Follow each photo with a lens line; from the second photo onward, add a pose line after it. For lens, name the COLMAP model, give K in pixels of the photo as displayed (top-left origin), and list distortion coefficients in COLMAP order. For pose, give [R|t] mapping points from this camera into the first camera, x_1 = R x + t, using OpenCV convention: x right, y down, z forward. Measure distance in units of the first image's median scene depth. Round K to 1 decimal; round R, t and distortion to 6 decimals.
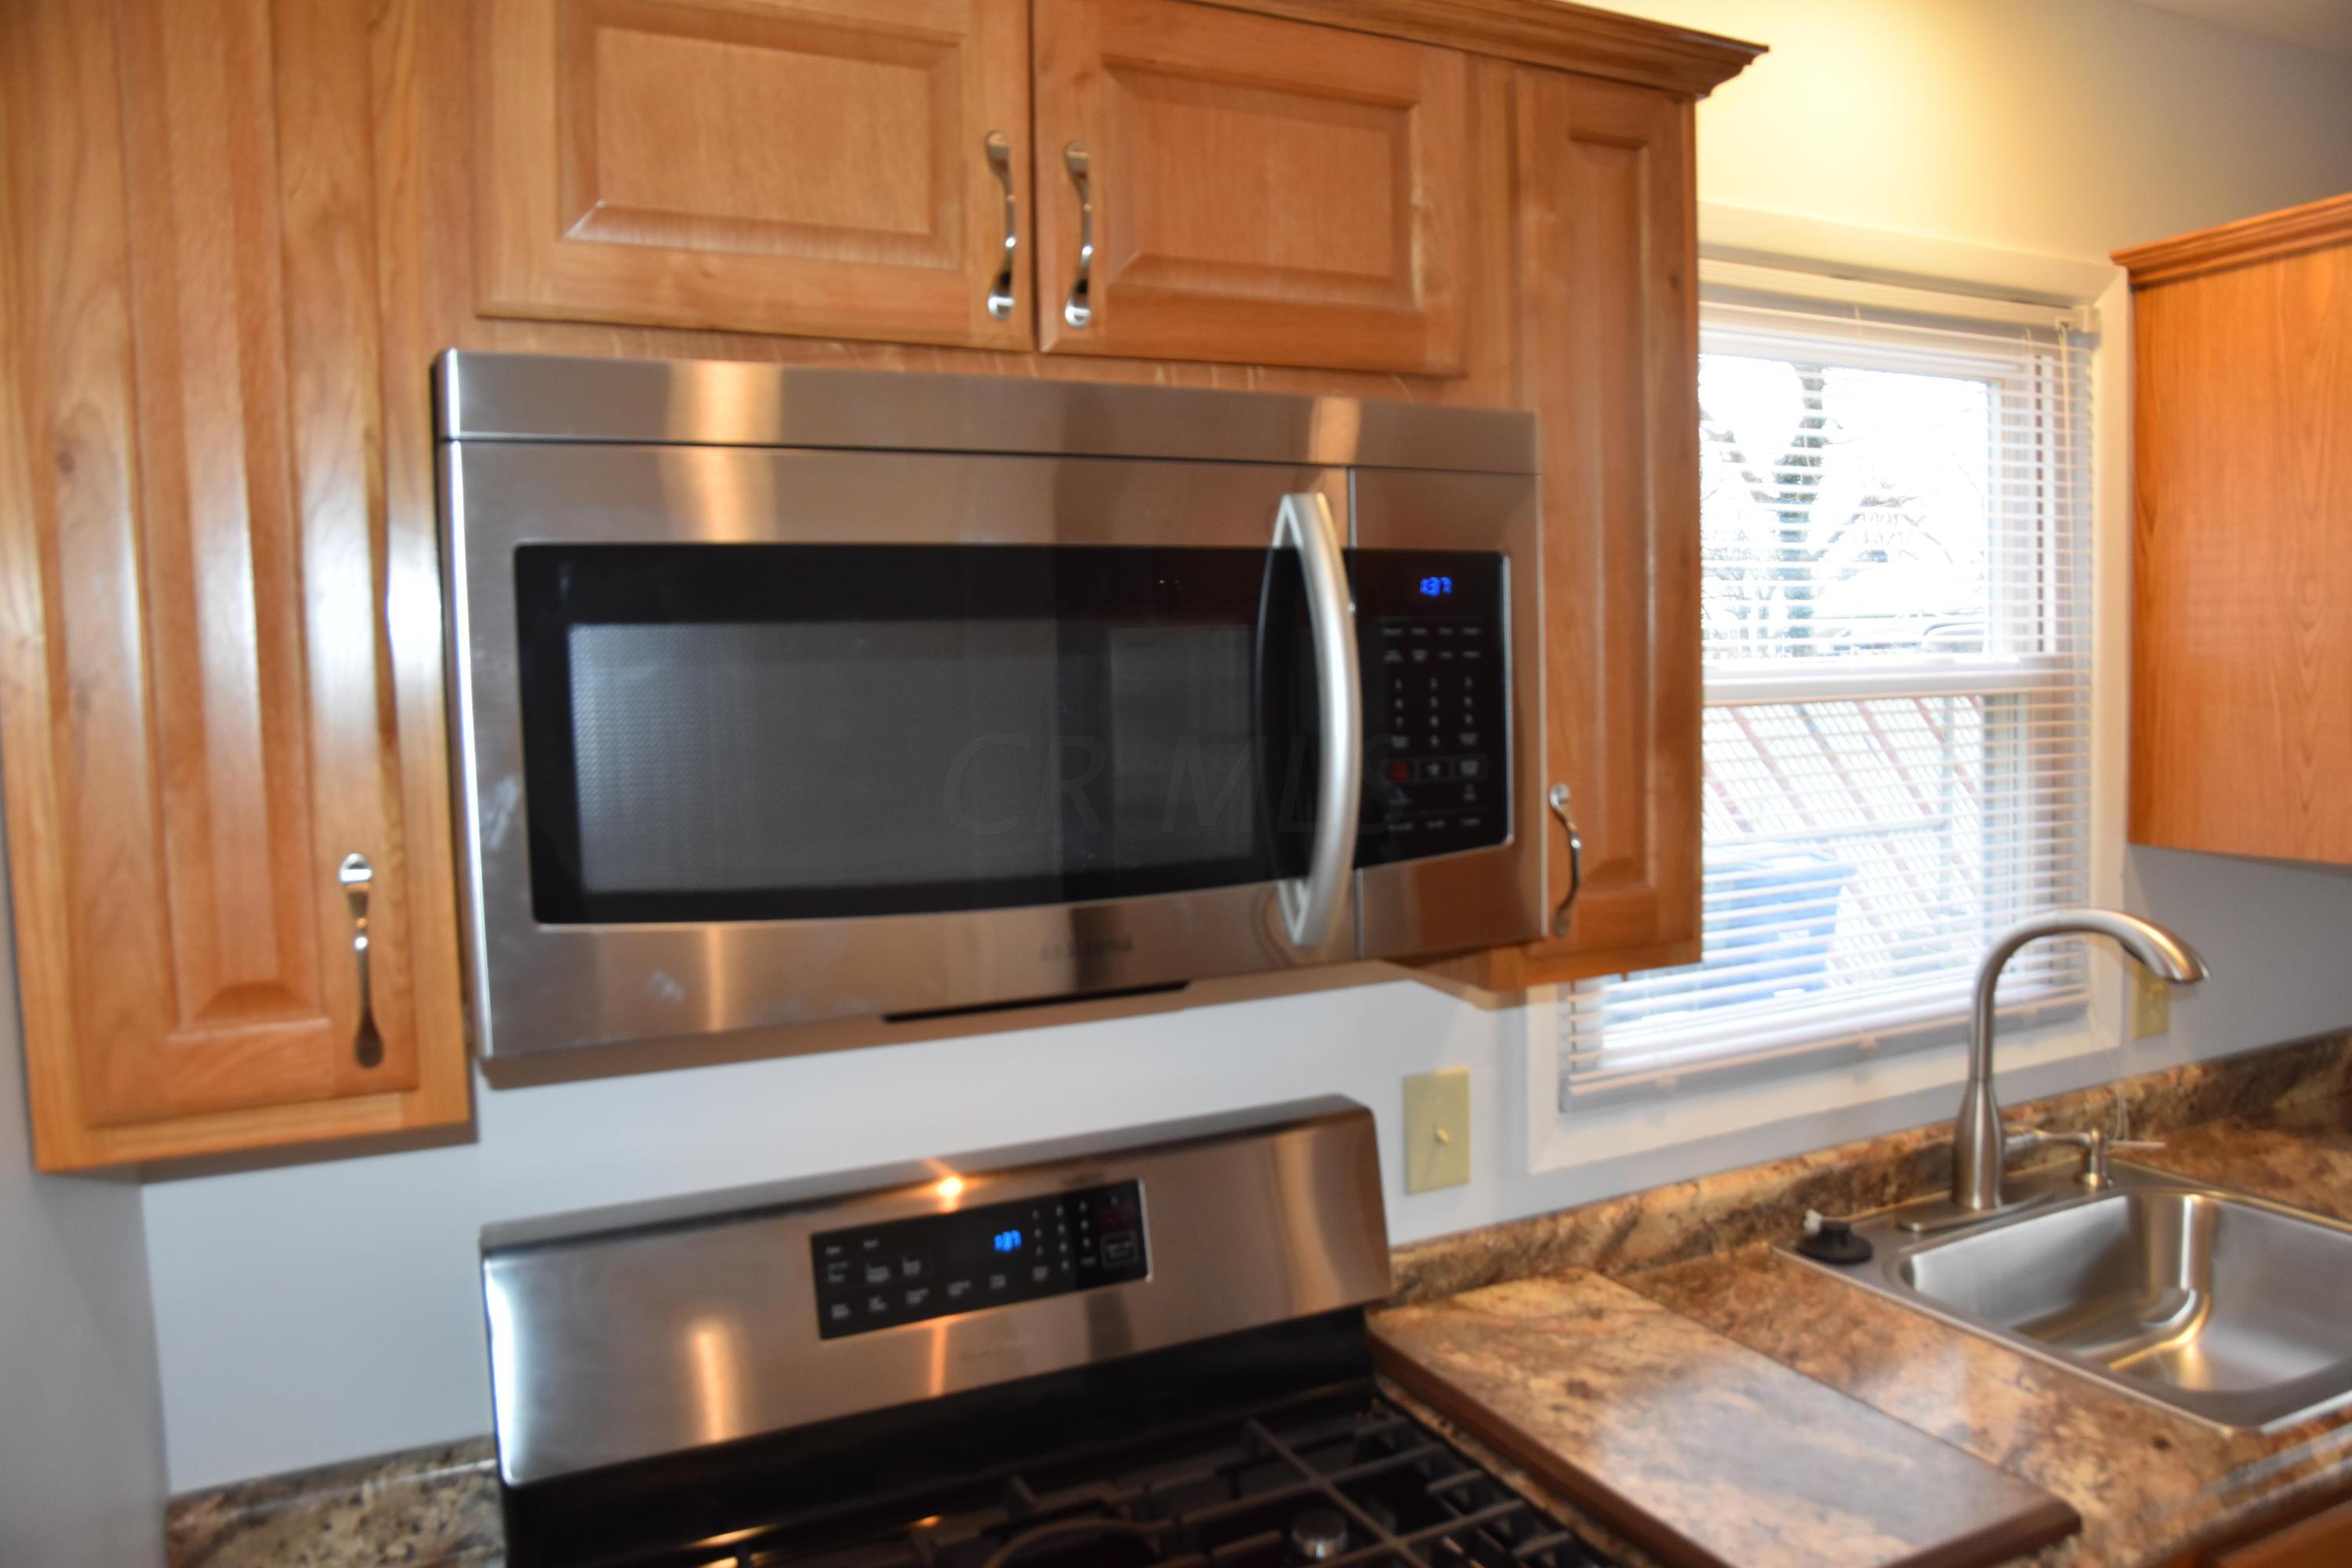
lens RADIAL K [[1615.9, 0, 1181.1], [0, 1615.9, 793.1], [0, 0, 1]] dist [-0.113678, 0.072302]
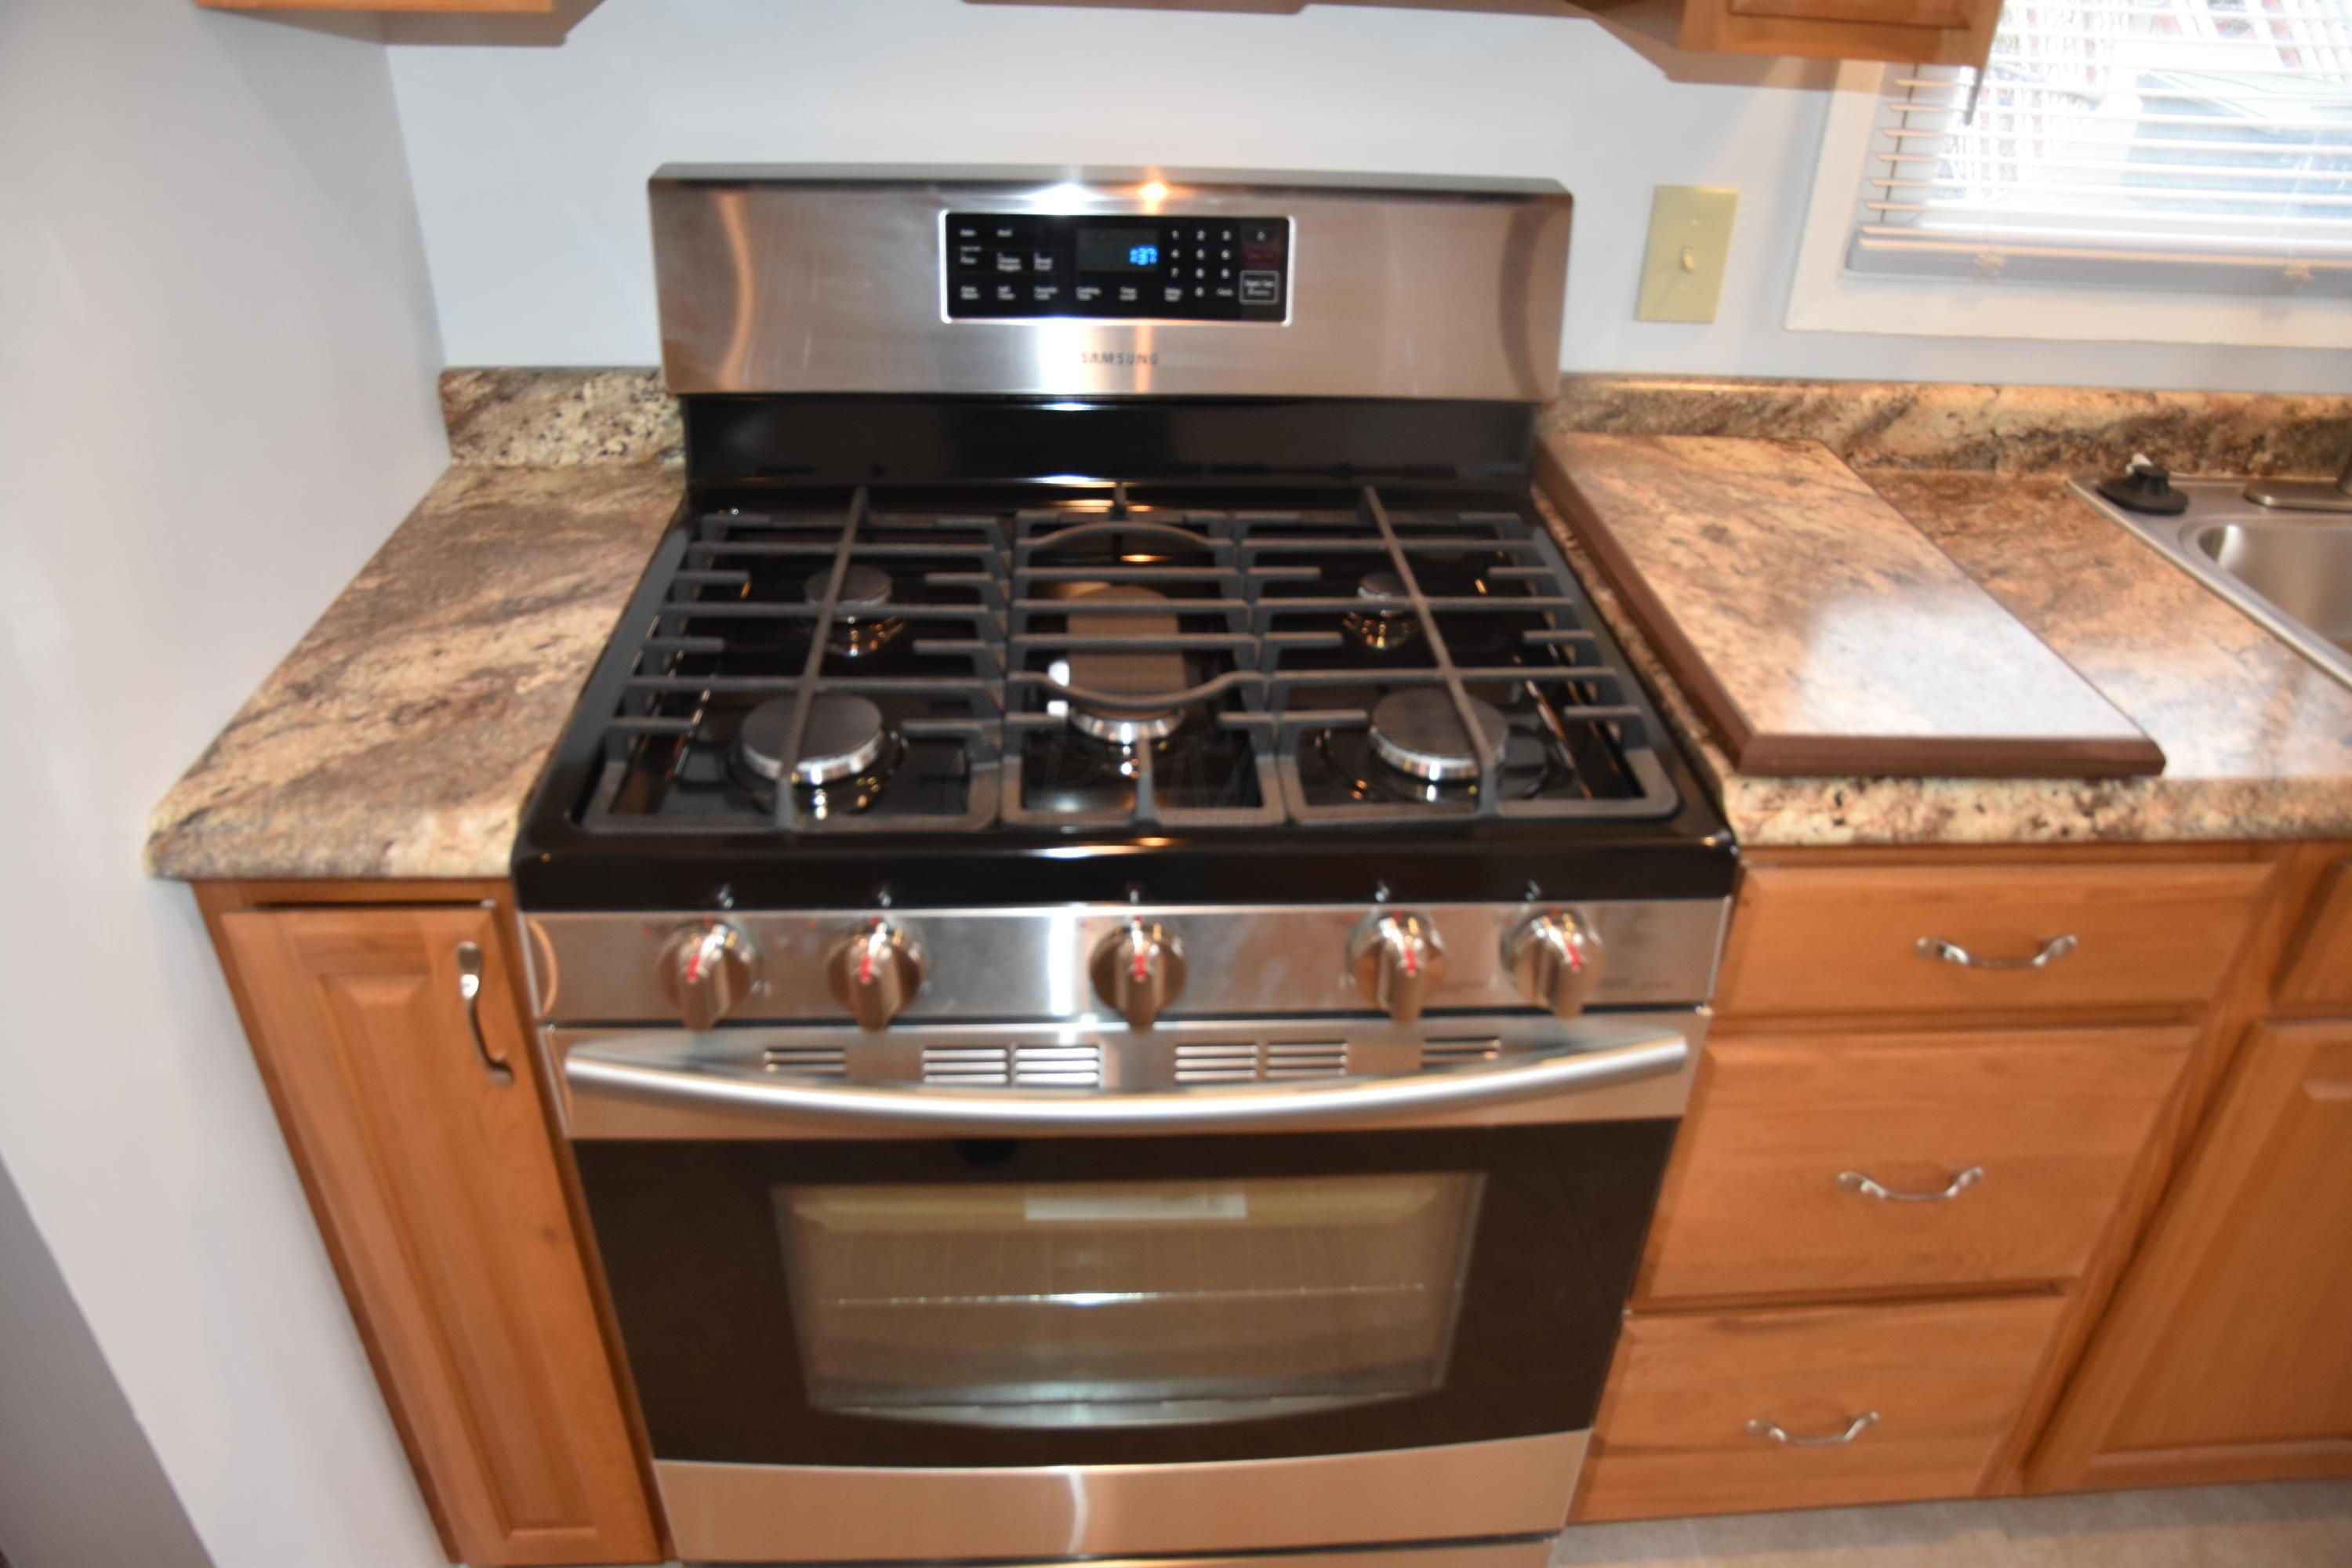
lens RADIAL K [[1615.9, 0, 1181.1], [0, 1615.9, 793.1], [0, 0, 1]] dist [-0.113678, 0.072302]
pose [[0.928458, 0.248317, -0.276233, 0.208709], [-0.090980, 0.873066, 0.479039, 0.071180], [0.360123, -0.419636, 0.833197, 0.027596]]
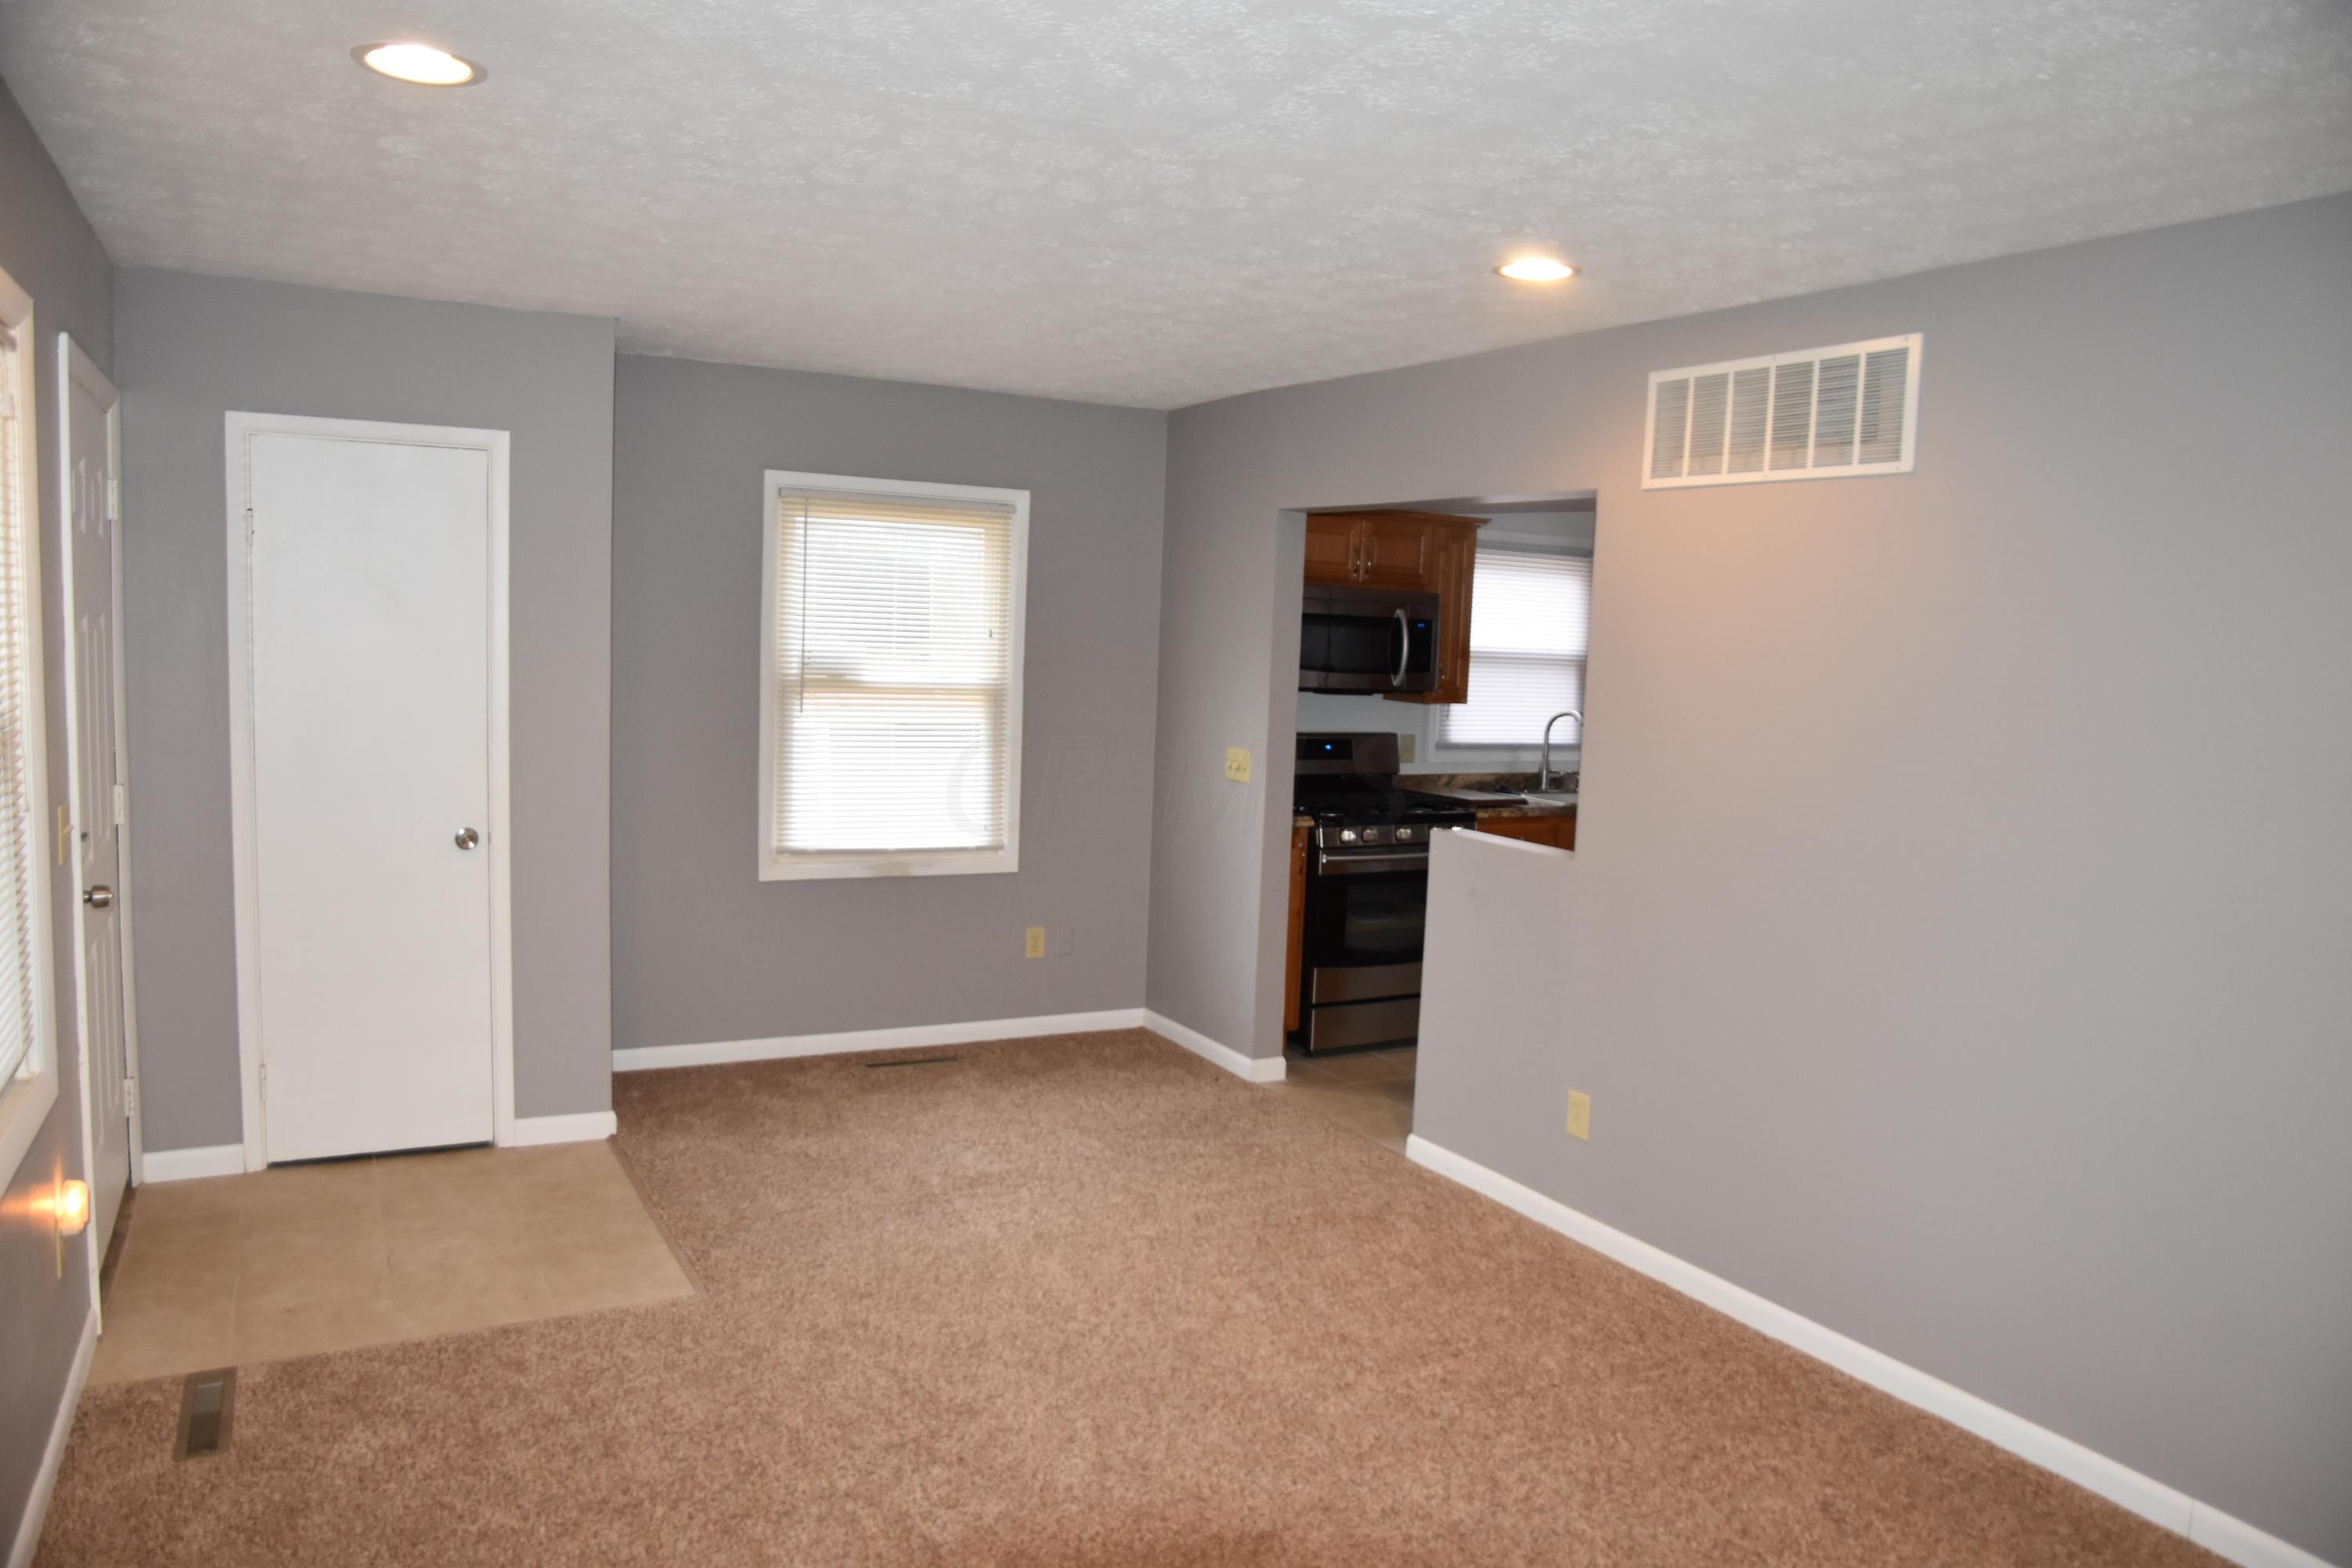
lens RADIAL K [[1615.9, 0, 1181.1], [0, 1615.9, 793.1], [0, 0, 1]] dist [-0.113678, 0.072302]
pose [[0.995023, 0.048249, 0.087182, -0.814236], [-0.047124, 0.998778, -0.014923, 0.413784], [-0.087795, 0.010740, 0.996081, -3.226303]]
